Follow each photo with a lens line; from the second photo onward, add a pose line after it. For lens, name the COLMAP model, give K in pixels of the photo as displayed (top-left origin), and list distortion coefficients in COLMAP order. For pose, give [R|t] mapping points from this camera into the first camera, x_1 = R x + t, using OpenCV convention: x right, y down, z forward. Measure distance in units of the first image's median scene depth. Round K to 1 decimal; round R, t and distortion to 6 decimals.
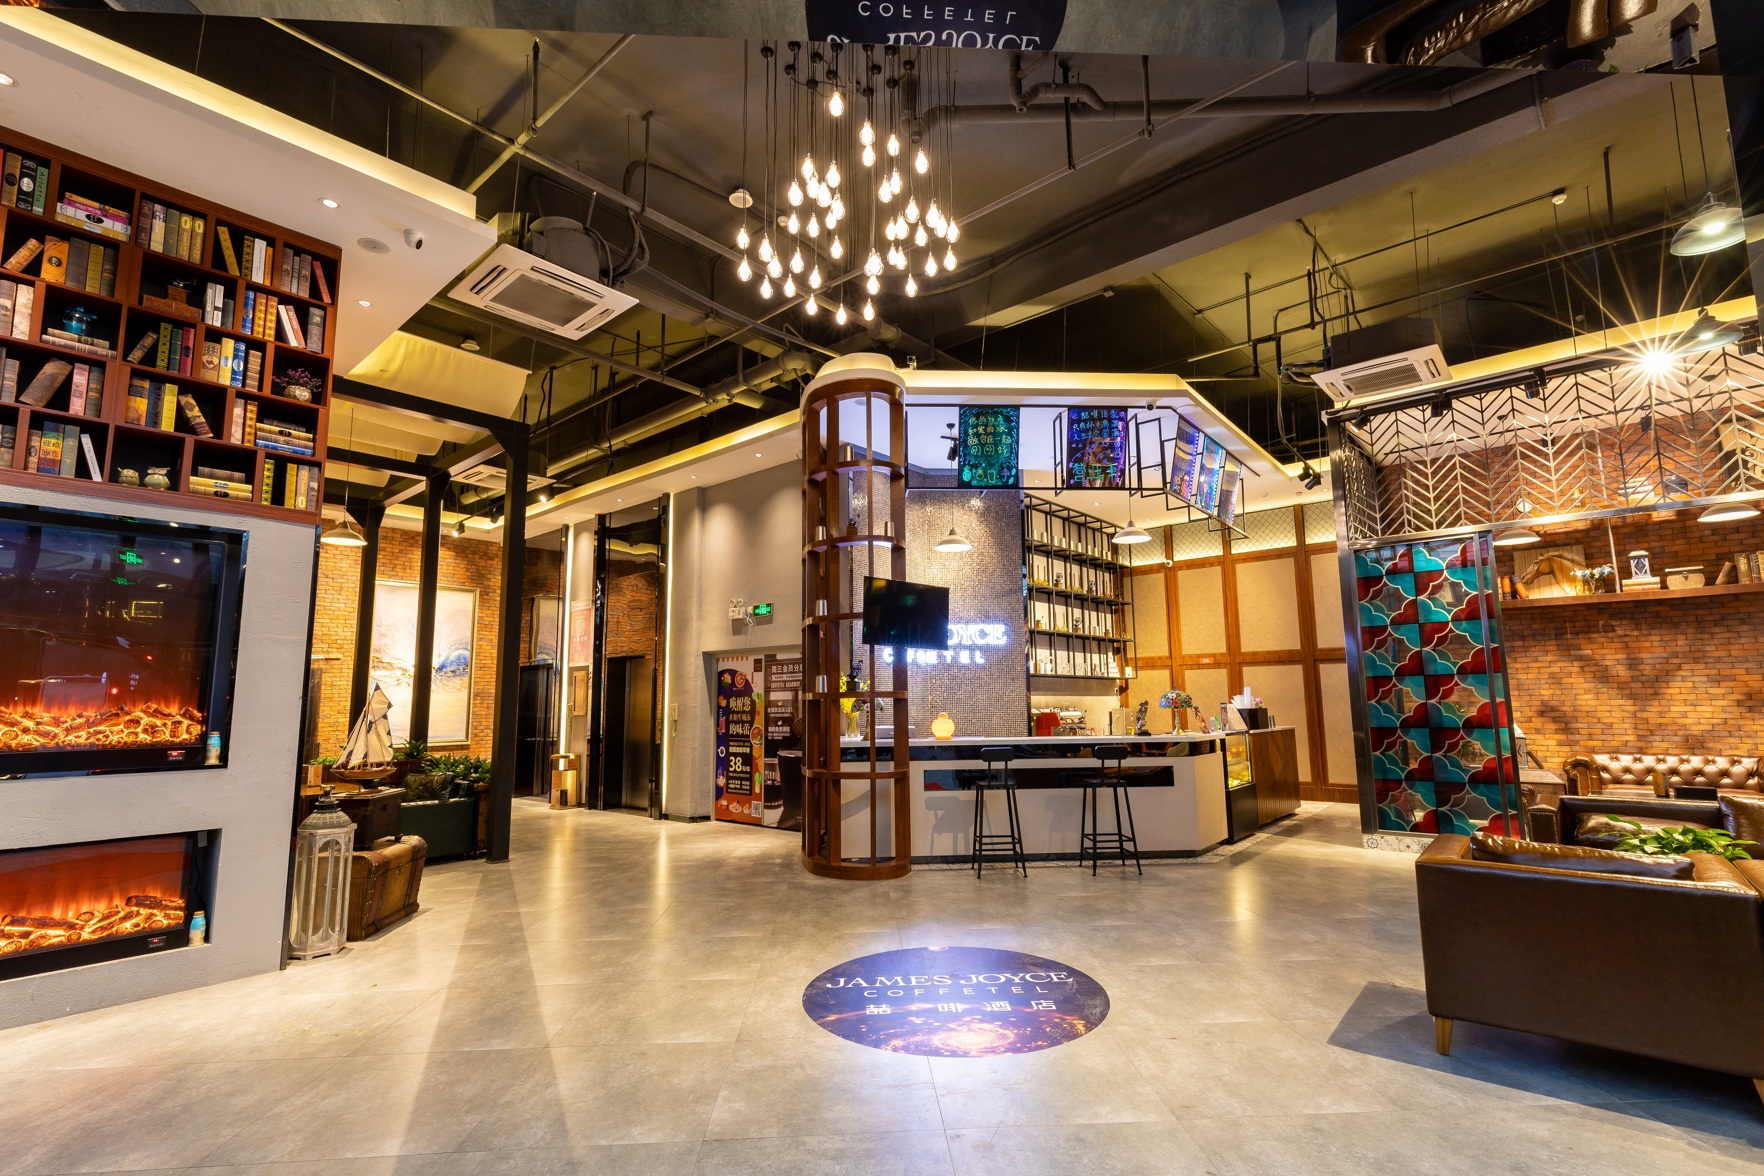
lens RADIAL K [[805.4, 0, 882.0], [0, 805.4, 588.0], [0, 0, 1]] dist [0.001533, 0.000555]
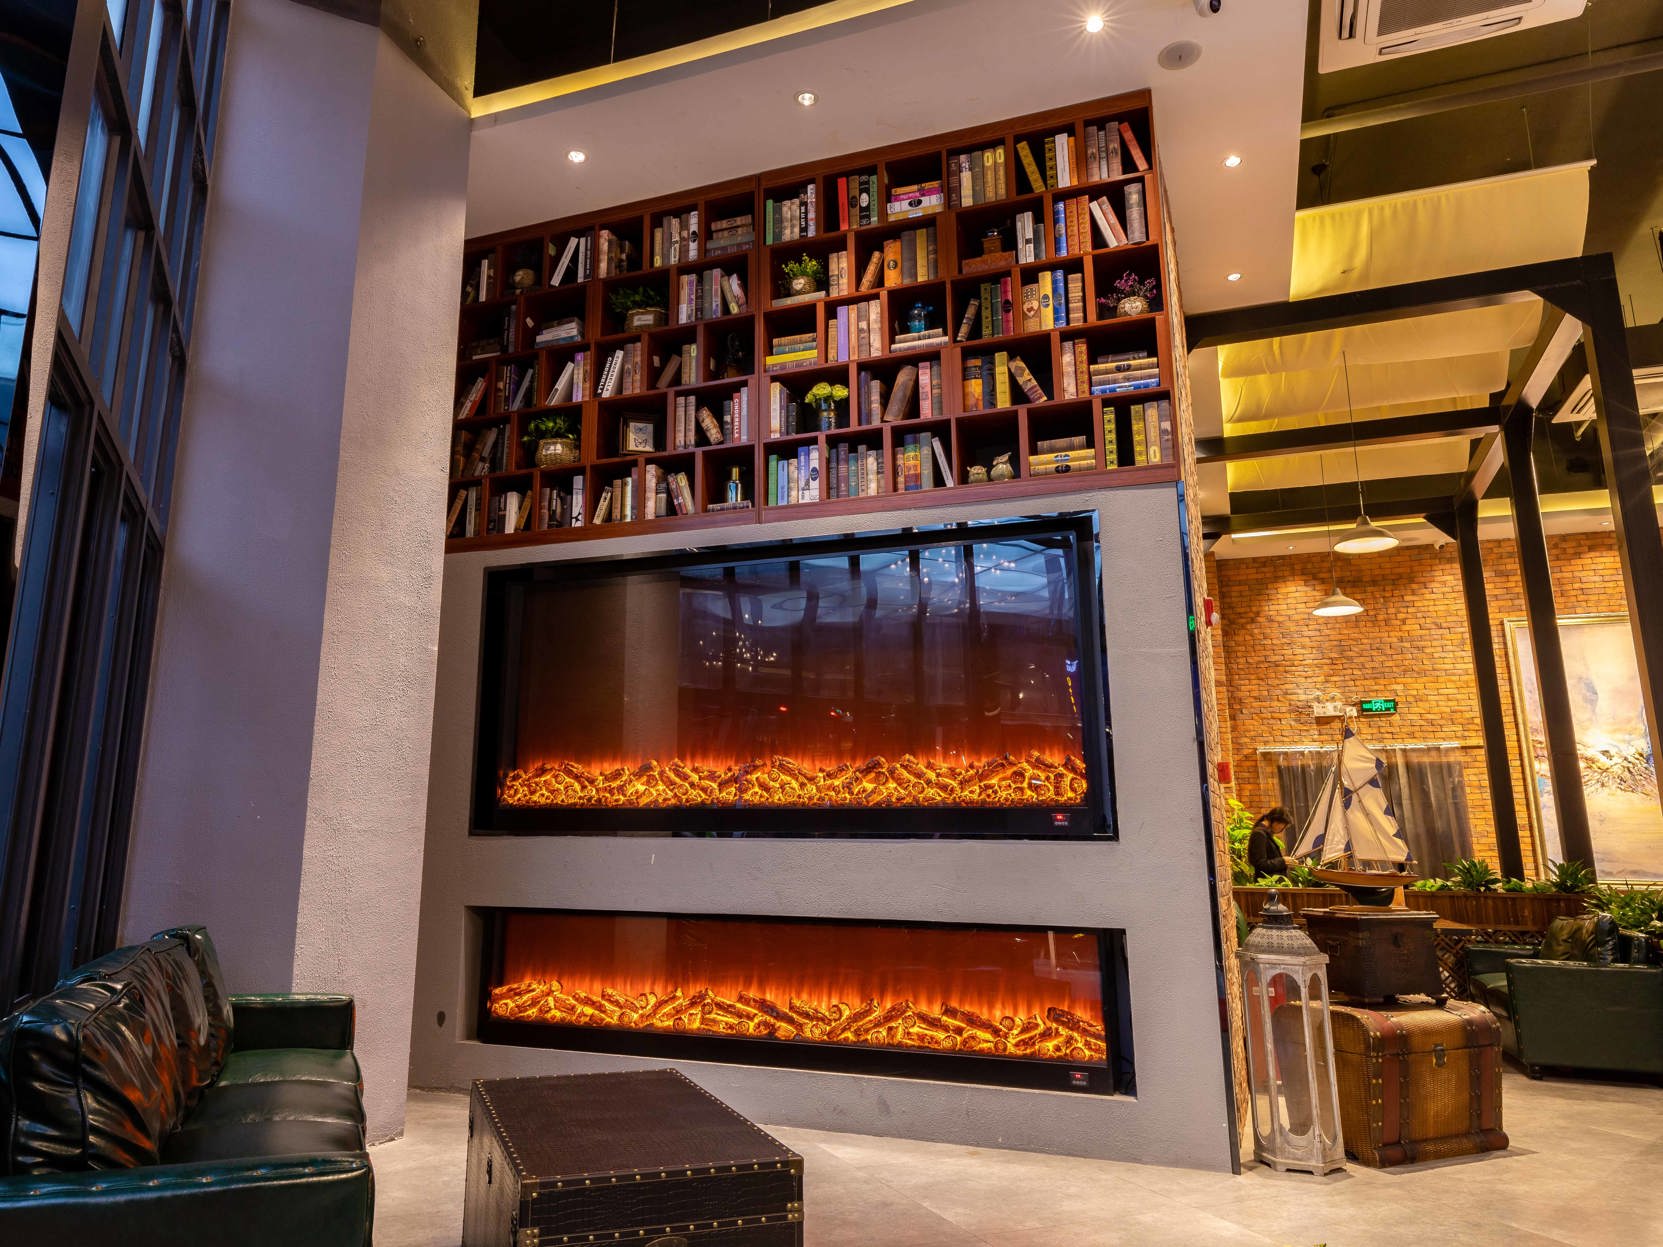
lens RADIAL K [[1128.2, 0, 830.8], [0, 1128.2, 591.1], [0, 0, 1]] dist [0.009684, 0.000628]
pose [[0.353789, -0.193580, -0.915074, 0.040329], [0.110365, 0.980153, -0.164678, 0.148551], [0.928791, -0.042731, 0.368132, 0.427733]]
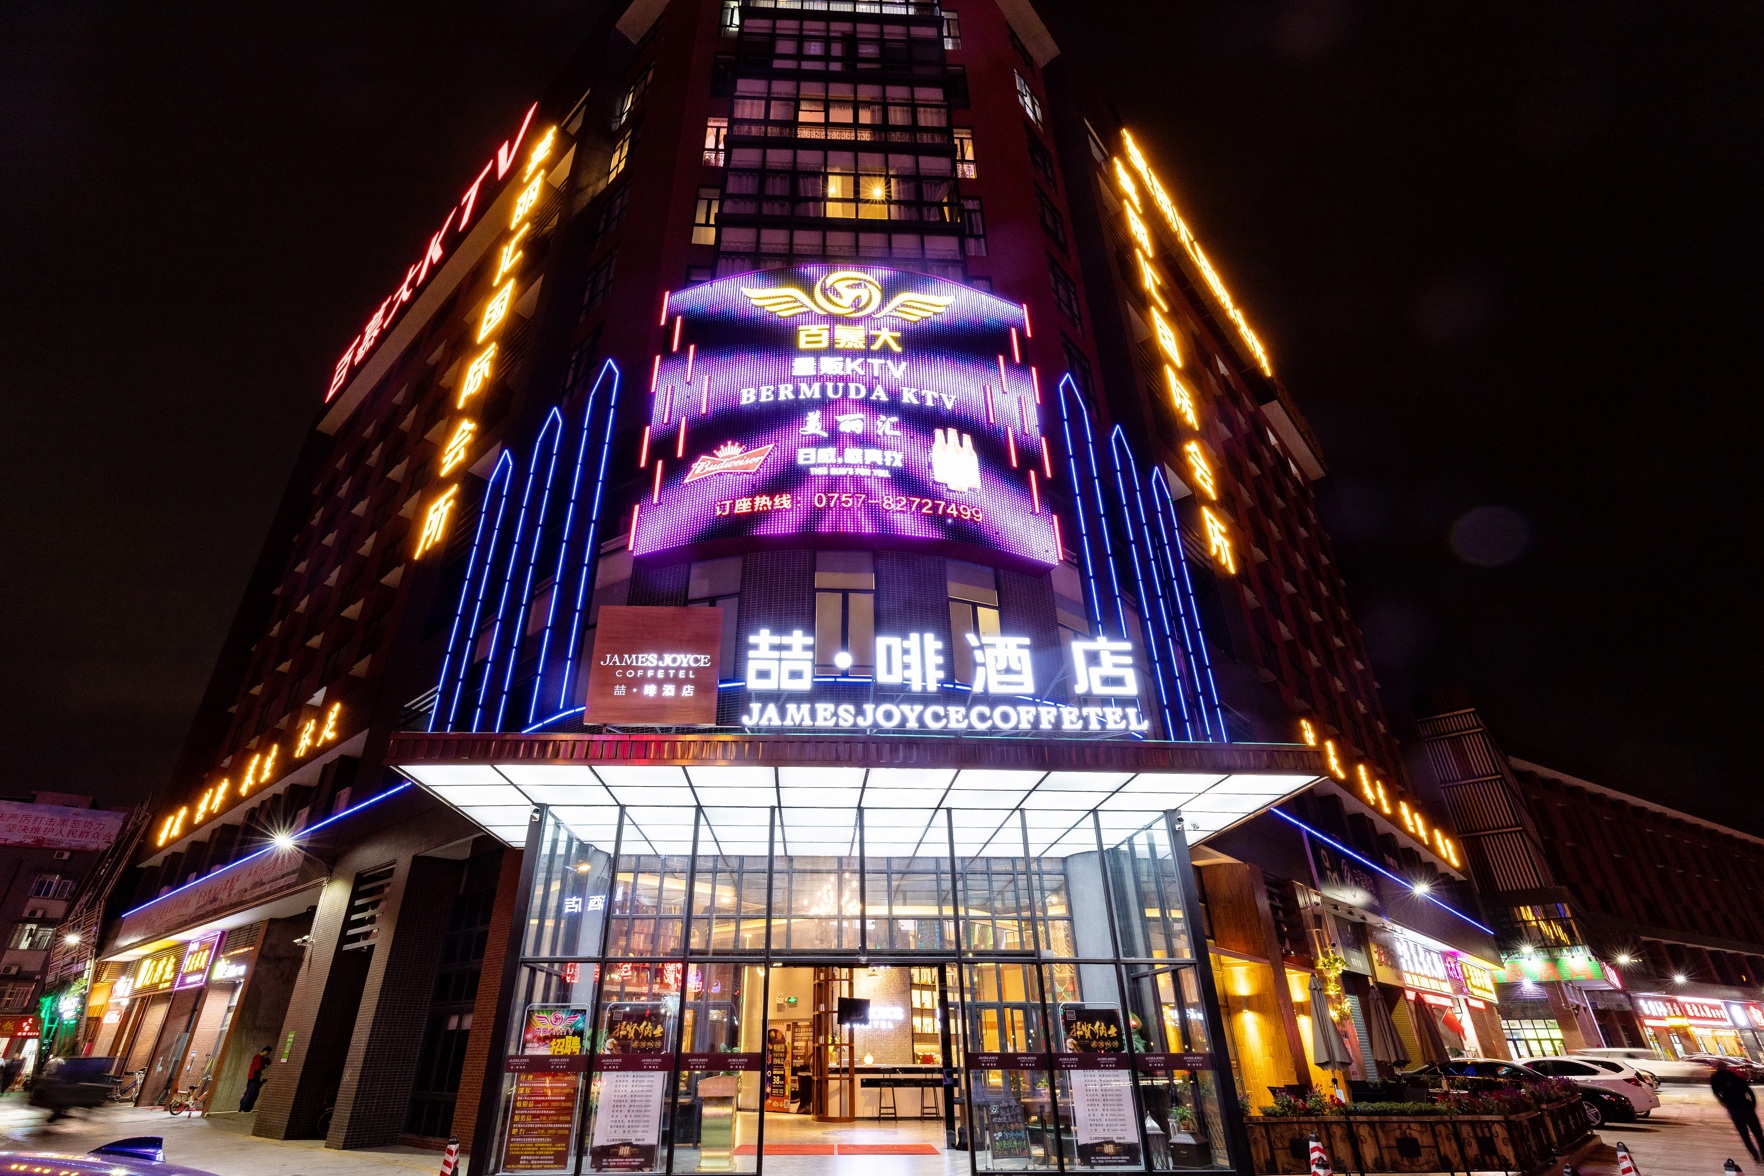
lens RADIAL K [[808.2, 0, 840.0], [0, 808.2, 589.2], [0, 0, 1]] dist [0.000902, 0.000165]
pose [[0.999786, 0.001847, -0.020622, 0.020427], [-0.009235, 0.931229, -0.364318, -0.159547], [0.018531, 0.364431, 0.931046, -1.096376]]
